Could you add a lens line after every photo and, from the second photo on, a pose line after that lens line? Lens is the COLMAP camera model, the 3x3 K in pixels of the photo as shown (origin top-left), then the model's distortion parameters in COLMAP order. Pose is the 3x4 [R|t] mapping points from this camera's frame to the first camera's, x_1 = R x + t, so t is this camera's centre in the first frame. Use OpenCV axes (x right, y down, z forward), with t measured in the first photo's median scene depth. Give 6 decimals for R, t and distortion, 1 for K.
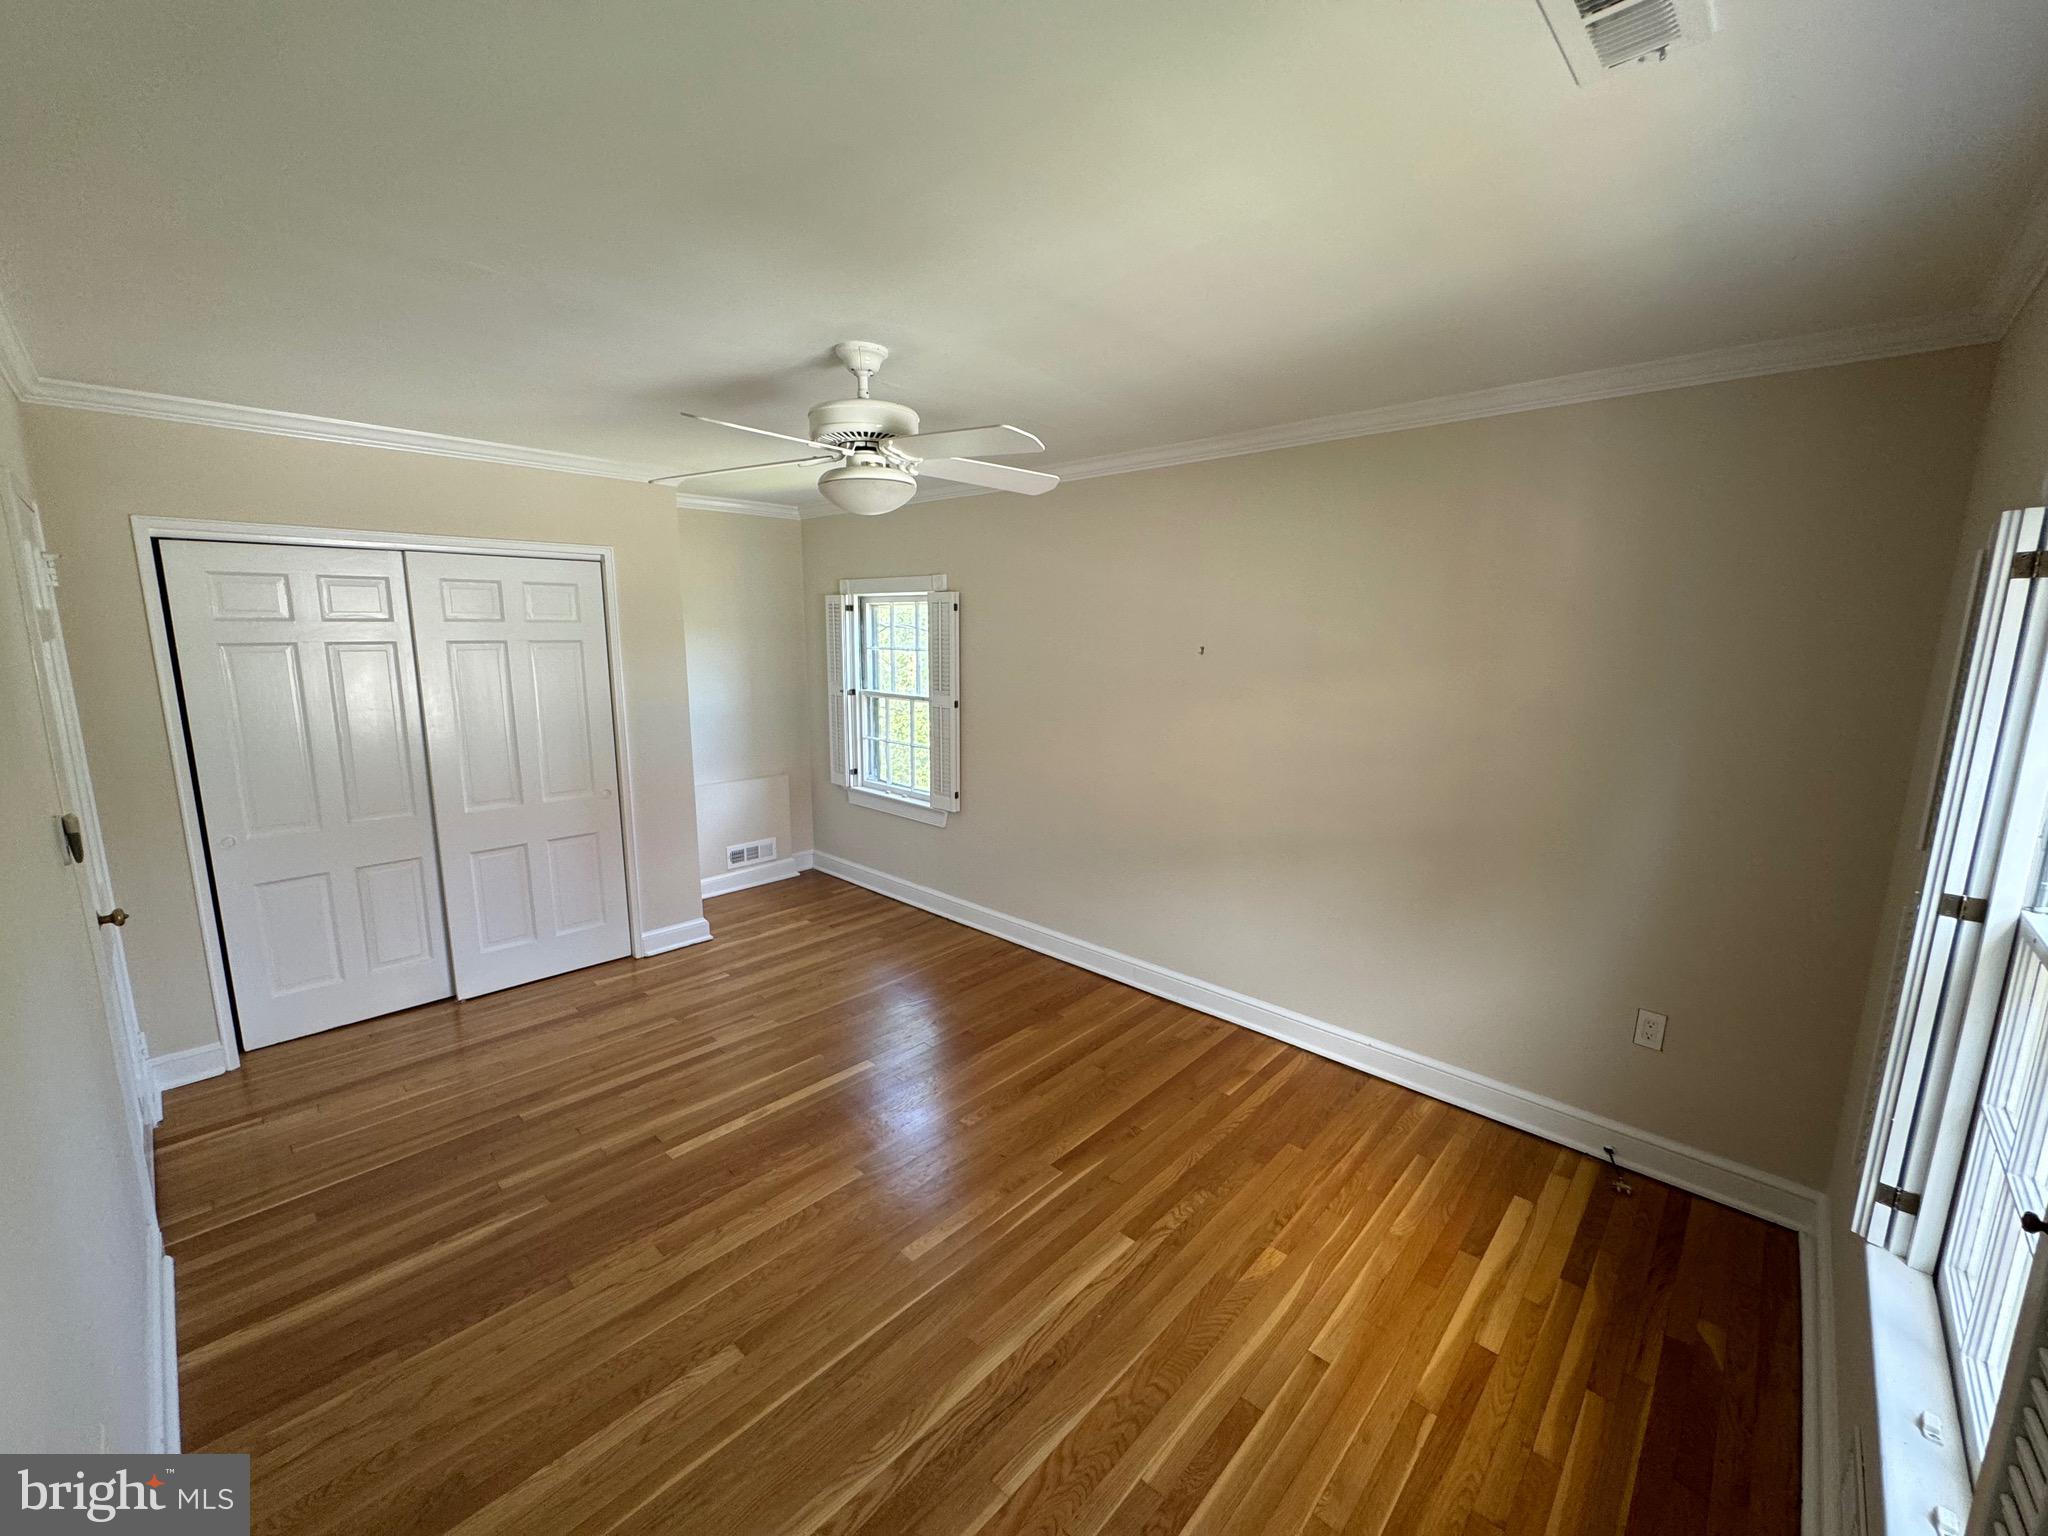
lens RADIAL K [[818.8, 0, 1022.6], [0, 818.8, 768.2], [0, 0, 1]] dist [-0.002924, 0.000474]
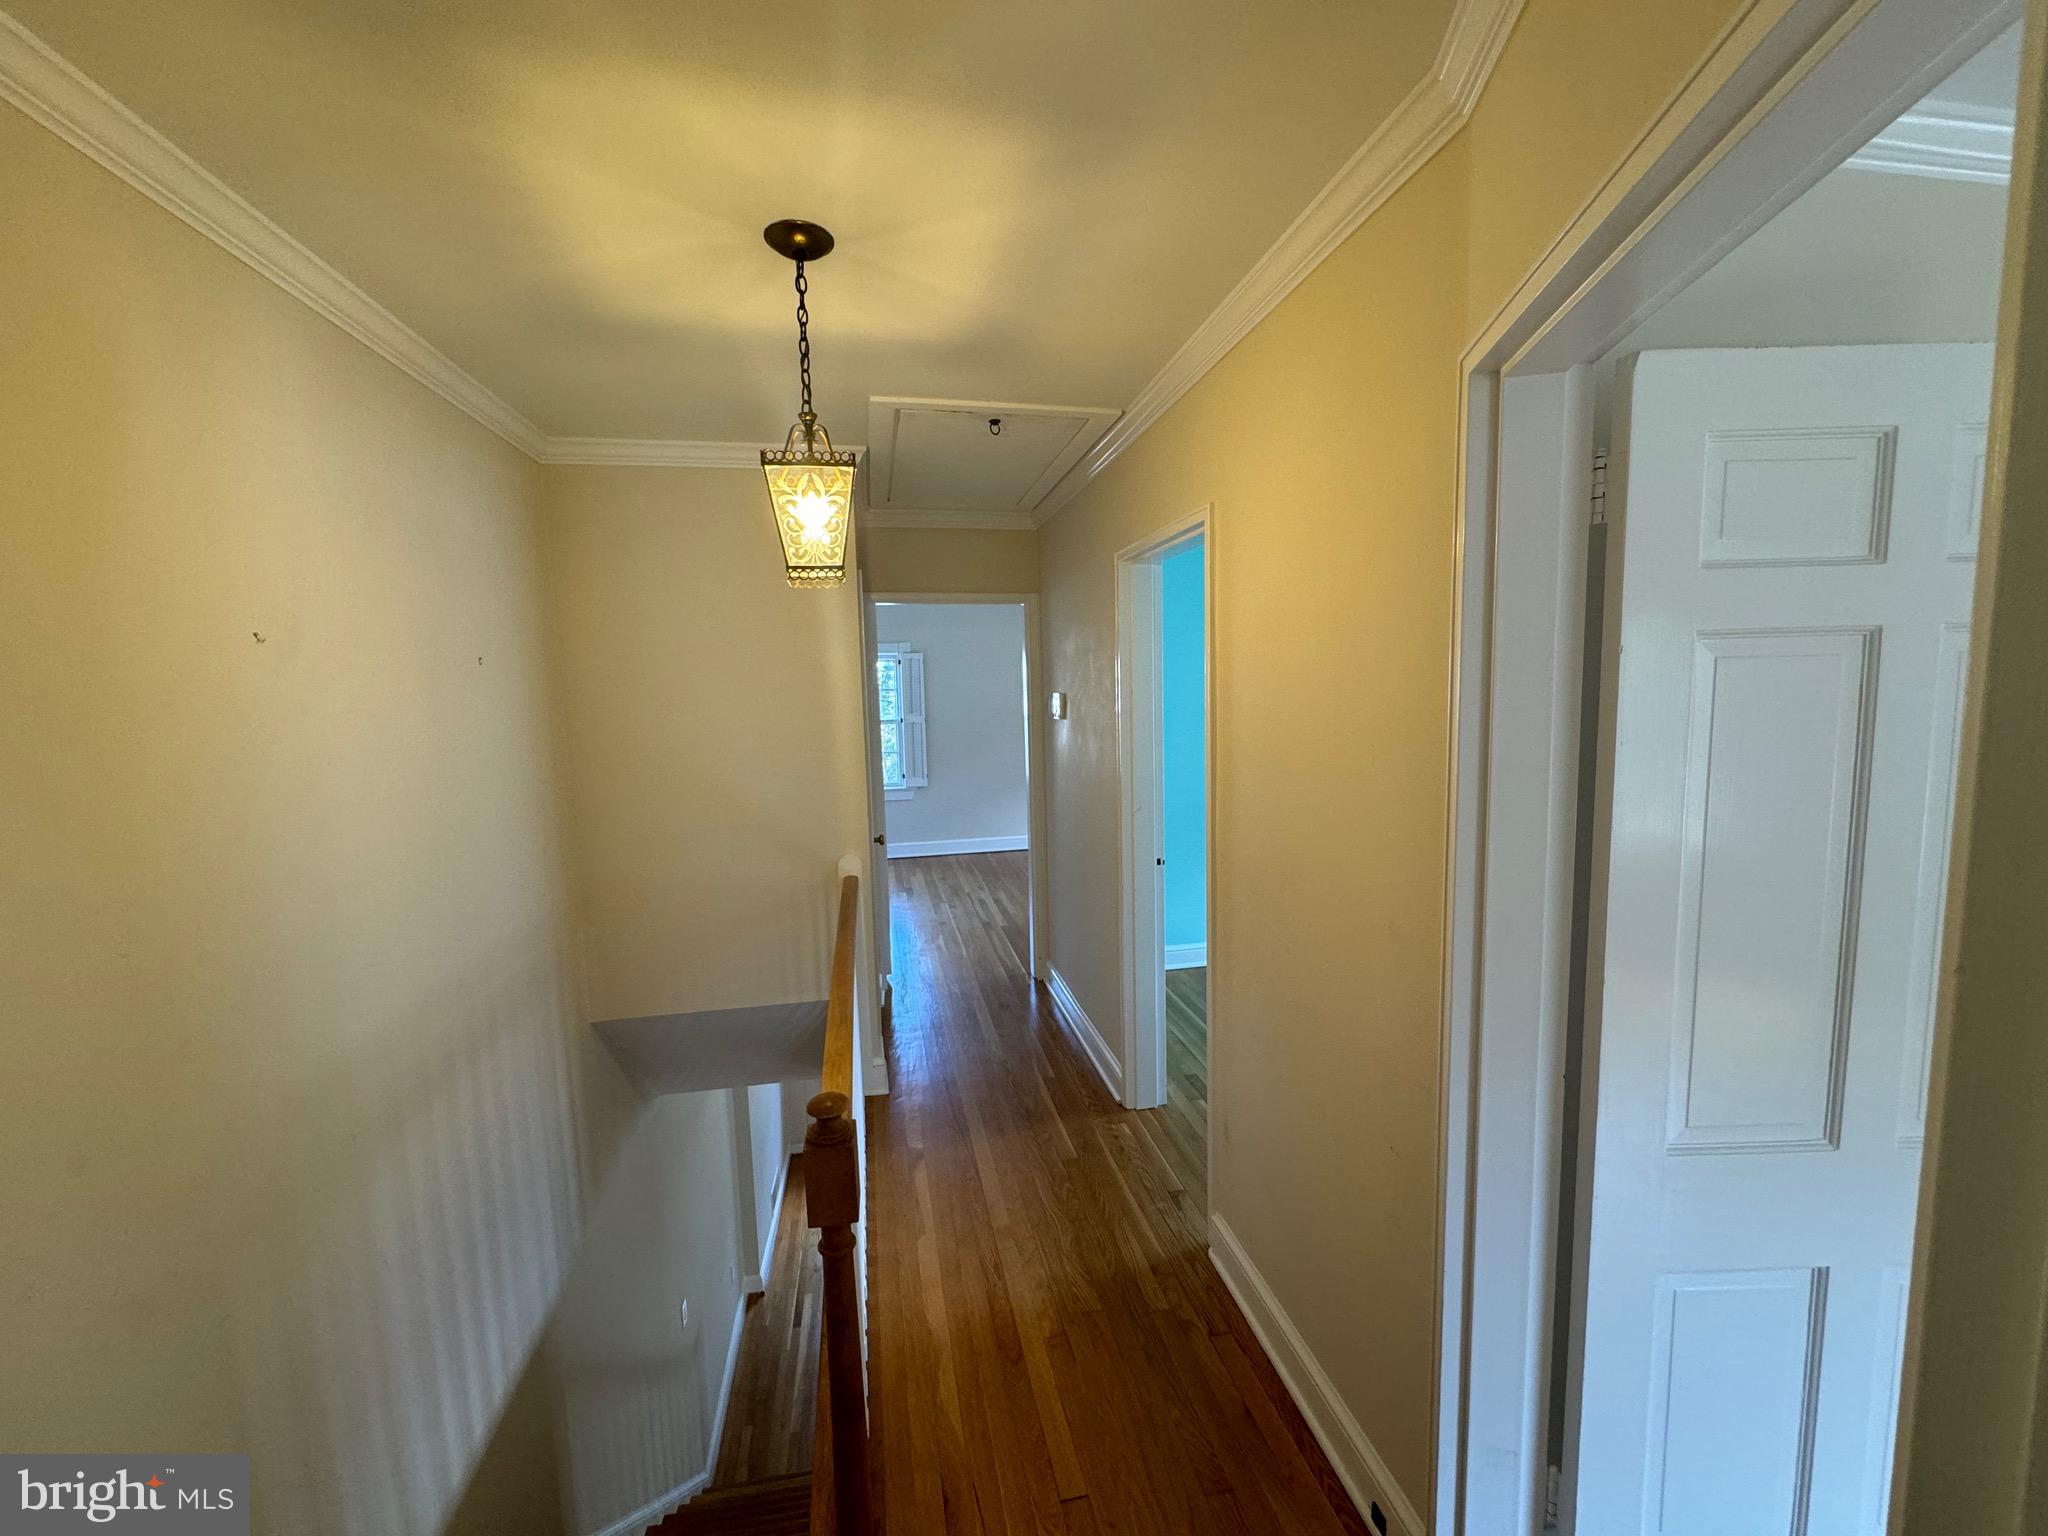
lens RADIAL K [[818.8, 0, 1022.5], [0, 818.8, 767.0], [0, 0, 1]] dist [-0.002924, 0.000474]
pose [[0.583457, -0.109225, 0.804766, -1.975537], [0.172120, 0.985036, 0.008905, 0.053518], [-0.793696, 0.133321, 0.593525, -0.197397]]
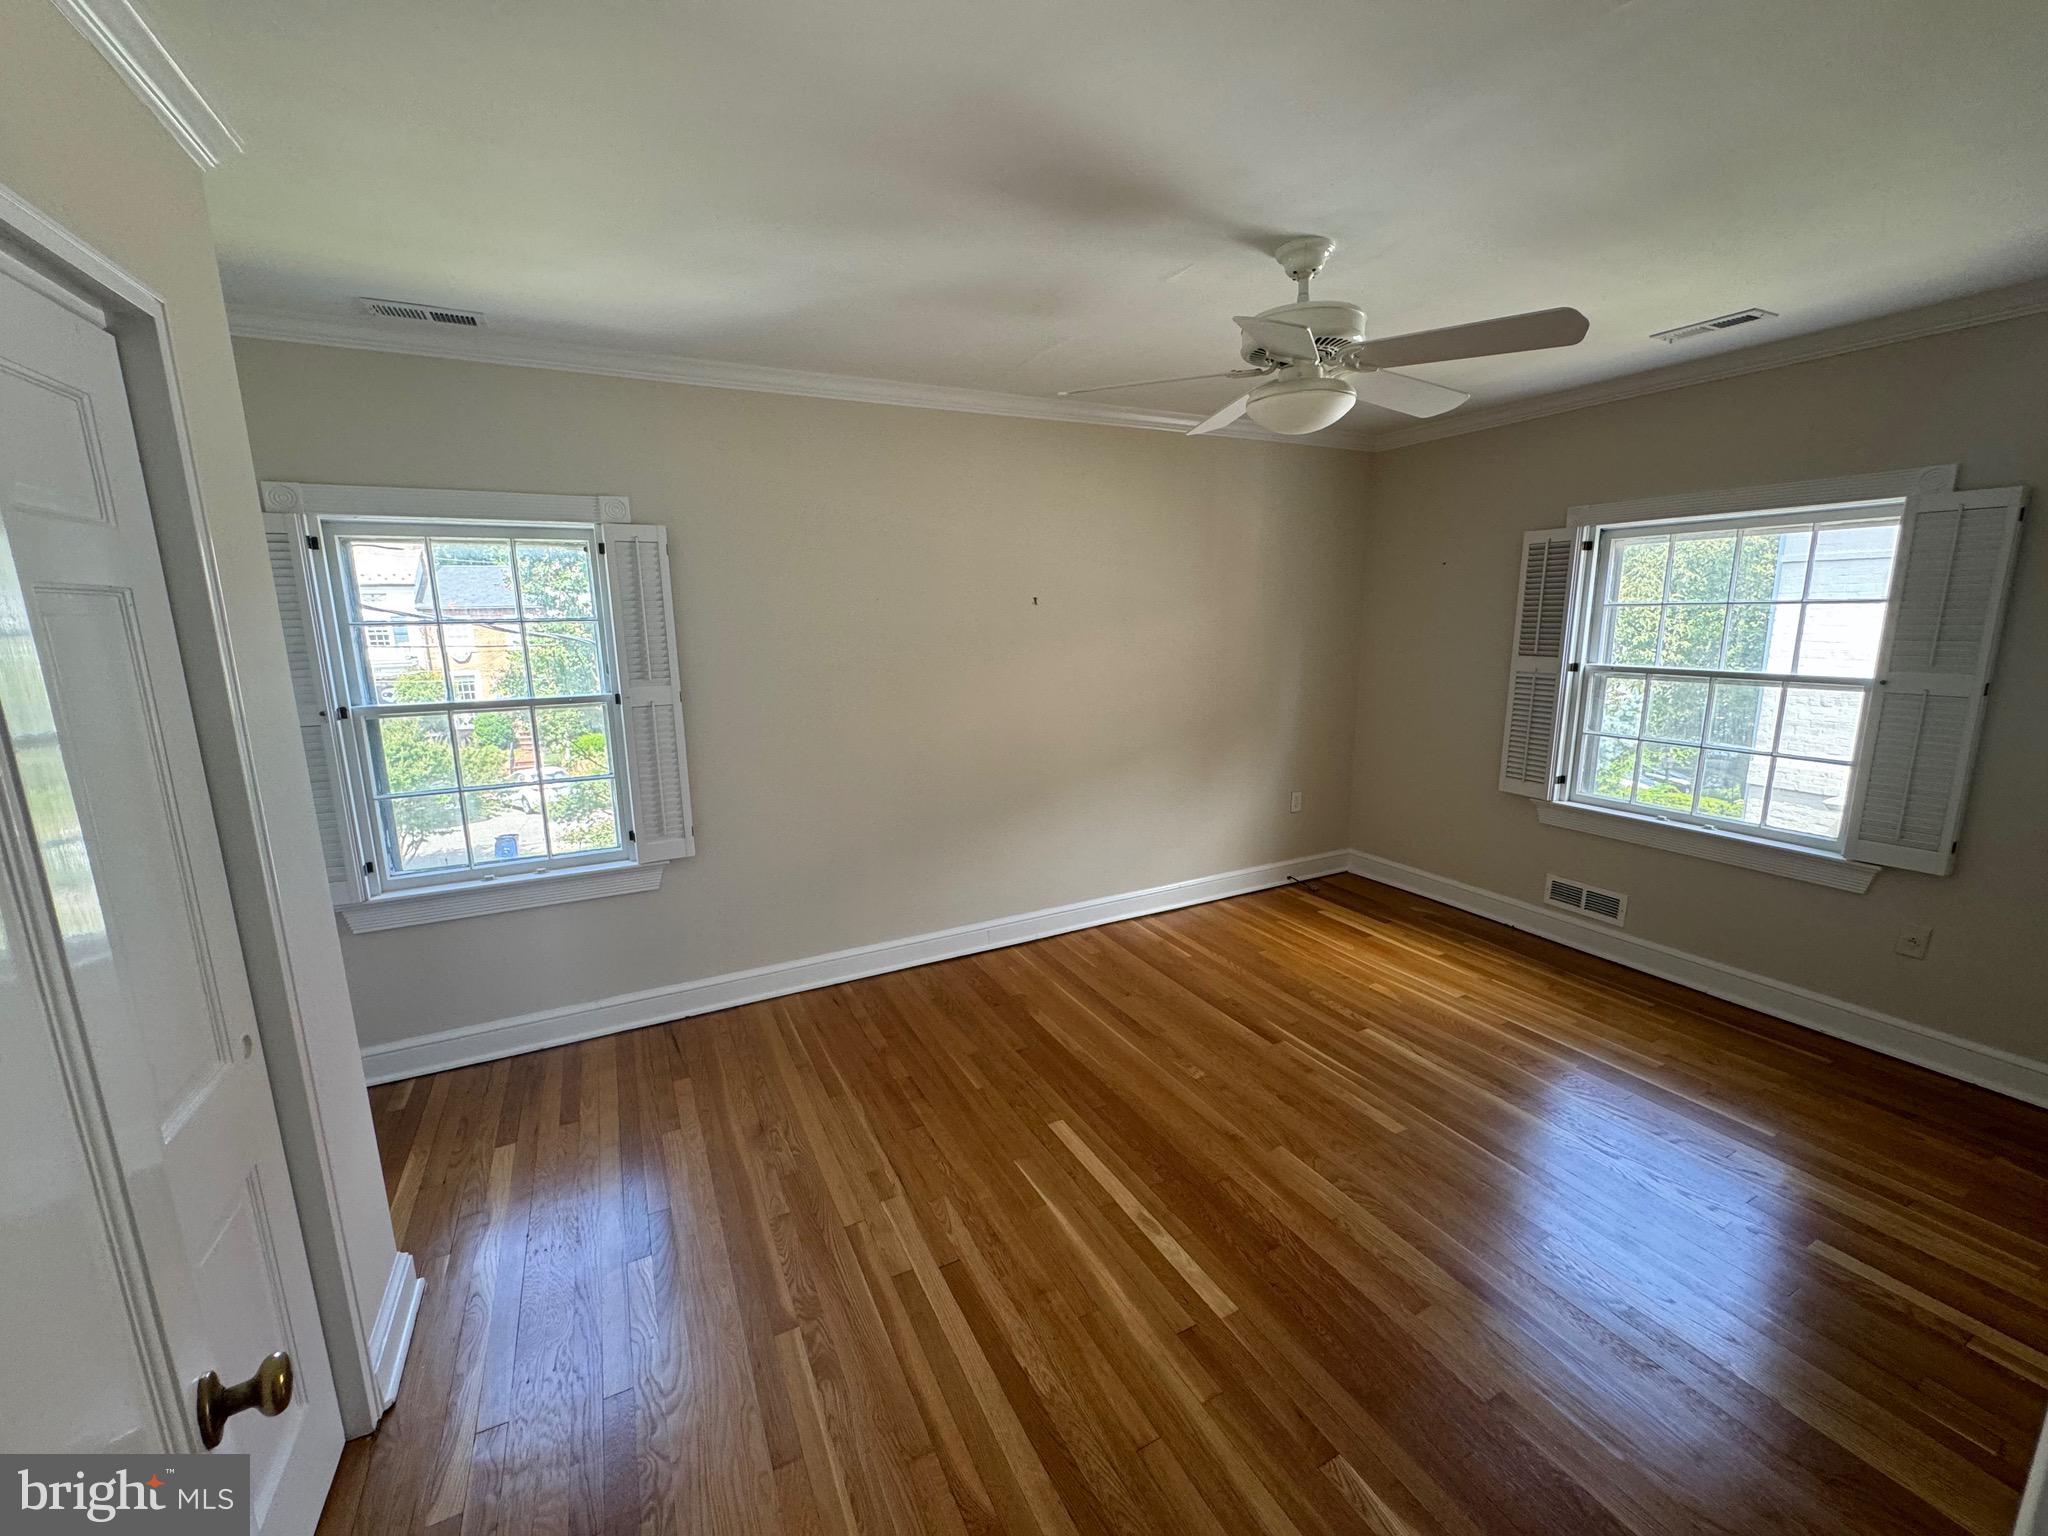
lens RADIAL K [[818.8, 0, 1020.8], [0, 818.8, 774.0], [0, 0, 1]] dist [-0.002924, 0.000474]
pose [[0.333734, -0.196878, 0.921879, -0.928528], [0.179724, 0.973298, 0.142797, -0.093043], [-0.925376, 0.118027, 0.360206, 0.765653]]
